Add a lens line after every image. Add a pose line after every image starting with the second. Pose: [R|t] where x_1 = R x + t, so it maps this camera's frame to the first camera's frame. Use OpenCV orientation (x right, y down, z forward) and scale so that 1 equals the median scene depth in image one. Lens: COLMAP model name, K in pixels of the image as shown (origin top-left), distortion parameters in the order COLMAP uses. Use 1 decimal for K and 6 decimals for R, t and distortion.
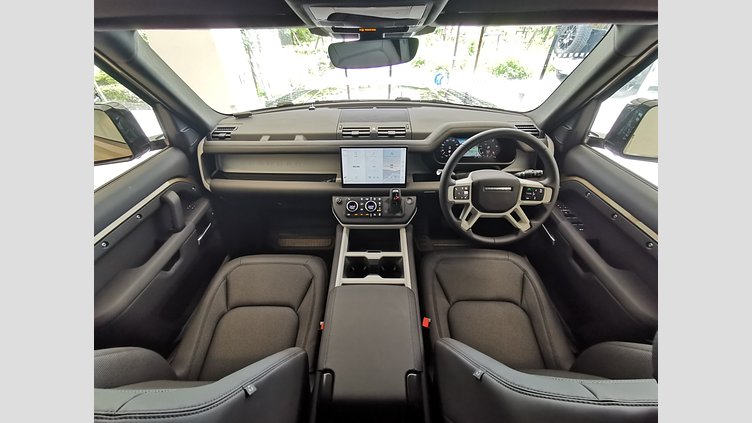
lens RADIAL K [[254.7, 0, 376.0], [0, 254.7, 211.5], [0, 0, 1]] dist [0.000166, 0.000002]
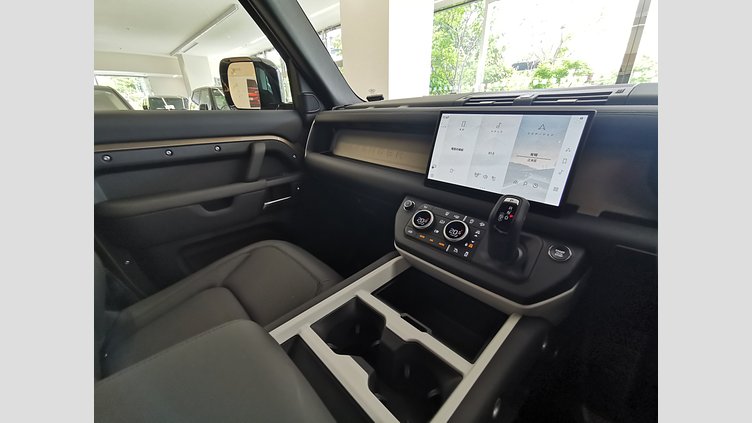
lens RADIAL K [[254.7, 0, 376.0], [0, 254.7, 211.5], [0, 0, 1]] dist [0.000166, 0.000002]
pose [[0.706955, 0.271731, -0.652975, 0.196590], [-0.438950, 0.892492, -0.103833, 0.068567], [0.554560, 0.360029, 0.750228, 0.629256]]
